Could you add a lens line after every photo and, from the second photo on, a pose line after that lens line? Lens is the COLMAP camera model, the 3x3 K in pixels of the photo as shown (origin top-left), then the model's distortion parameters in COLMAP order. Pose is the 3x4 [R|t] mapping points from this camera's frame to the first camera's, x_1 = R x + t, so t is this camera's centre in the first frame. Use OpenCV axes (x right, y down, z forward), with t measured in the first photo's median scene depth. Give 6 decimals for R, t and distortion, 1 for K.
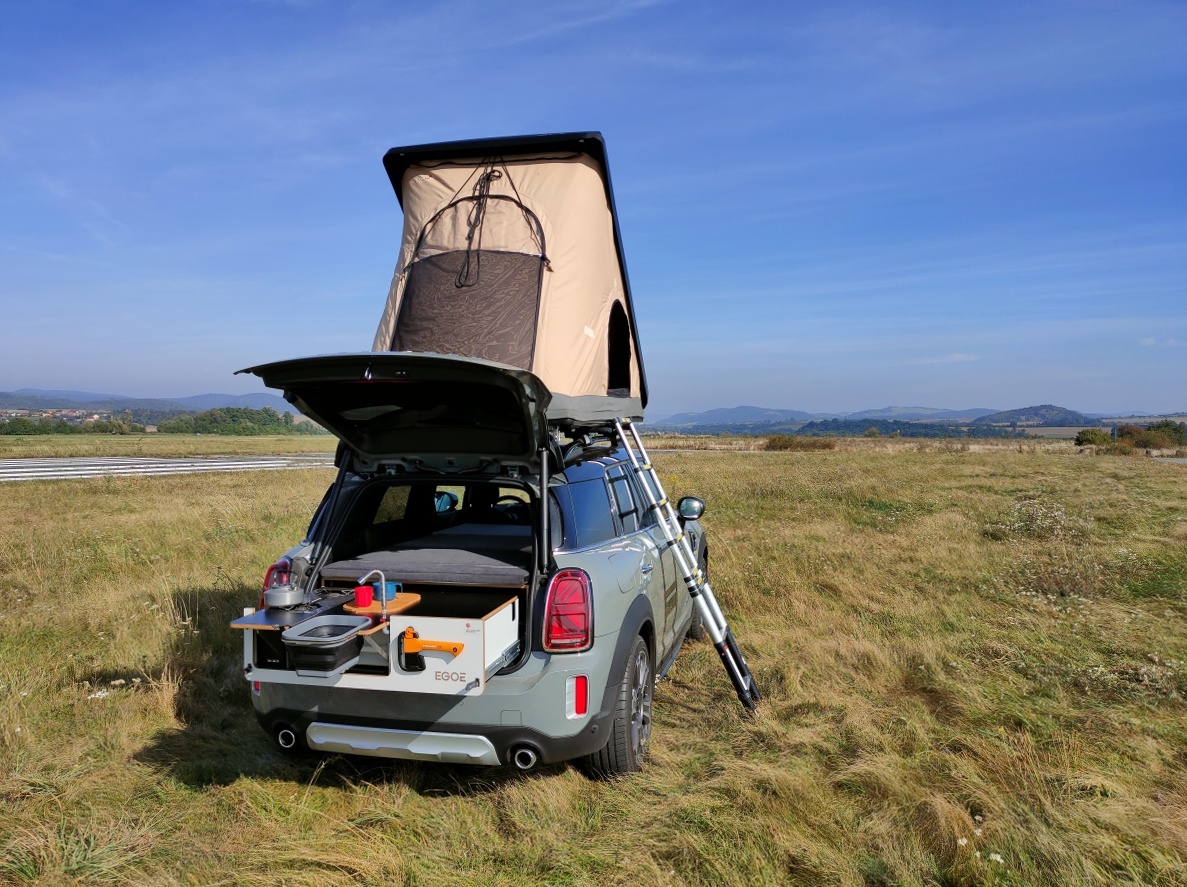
lens RADIAL K [[886.8, 0, 593.5], [0, 886.8, 443.5], [0, 0, 1]] dist [0.058694, -0.069802]
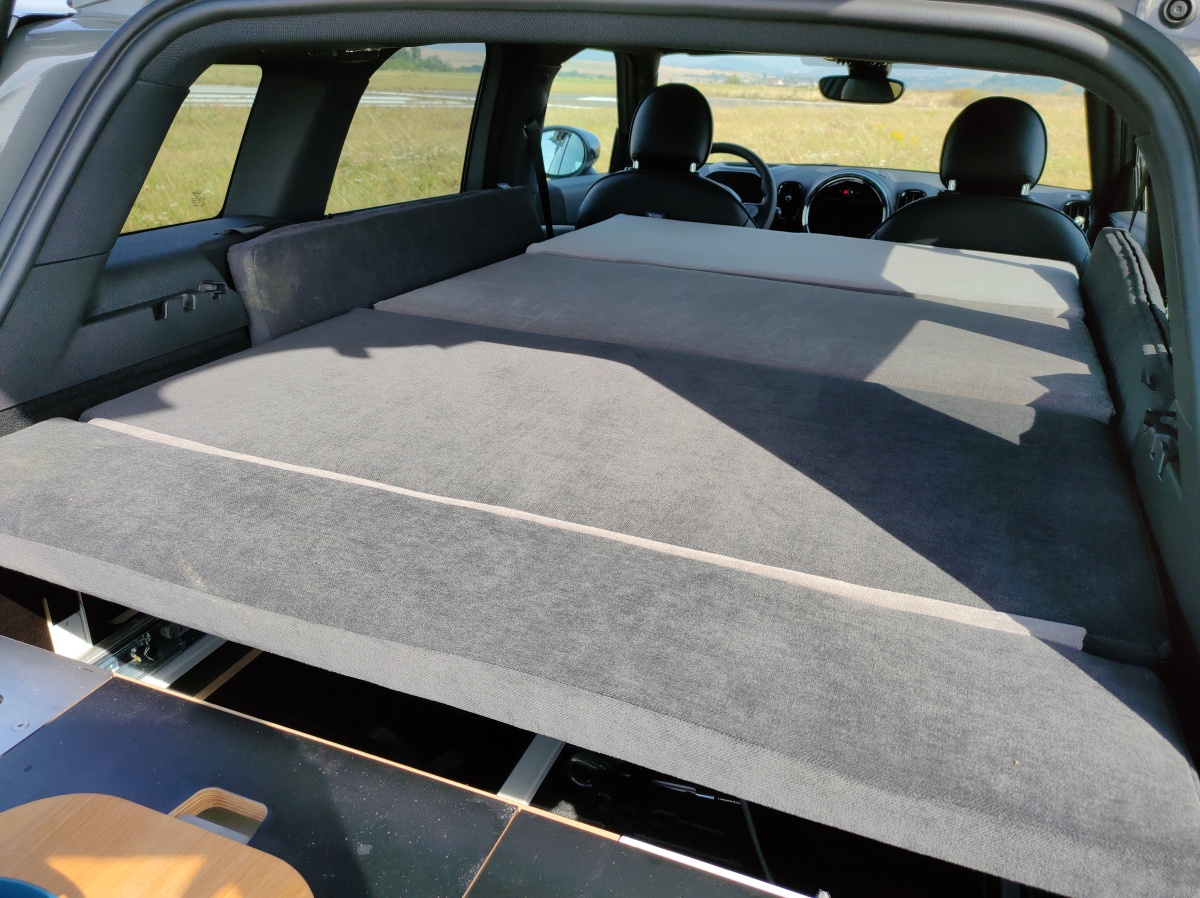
lens RADIAL K [[896.5, 0, 600.0], [0, 896.5, 449.0], [0, 0, 1]] dist [0.058694, -0.069802]
pose [[0.988616, 0.083763, -0.124988, -0.131331], [-0.031915, 0.928546, 0.369842, 0.056522], [0.147037, -0.361642, 0.920649, 0.833753]]
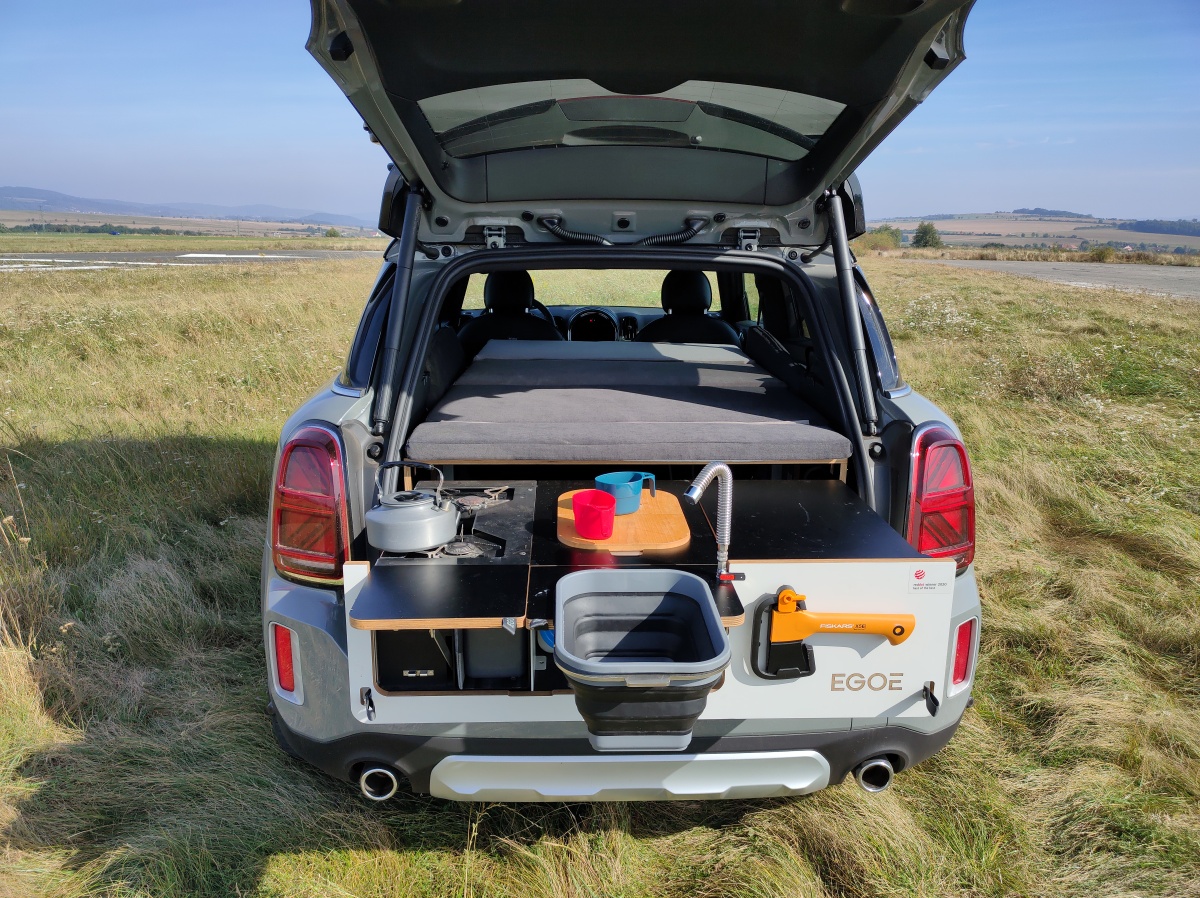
lens RADIAL K [[896.5, 0, 600.0], [0, 896.5, 449.0], [0, 0, 1]] dist [0.058694, -0.069802]
pose [[0.963719, -0.057603, 0.260630, -0.325083], [-0.001011, 0.975641, 0.219370, 0.035941], [-0.266917, -0.211675, 0.940186, 0.504707]]
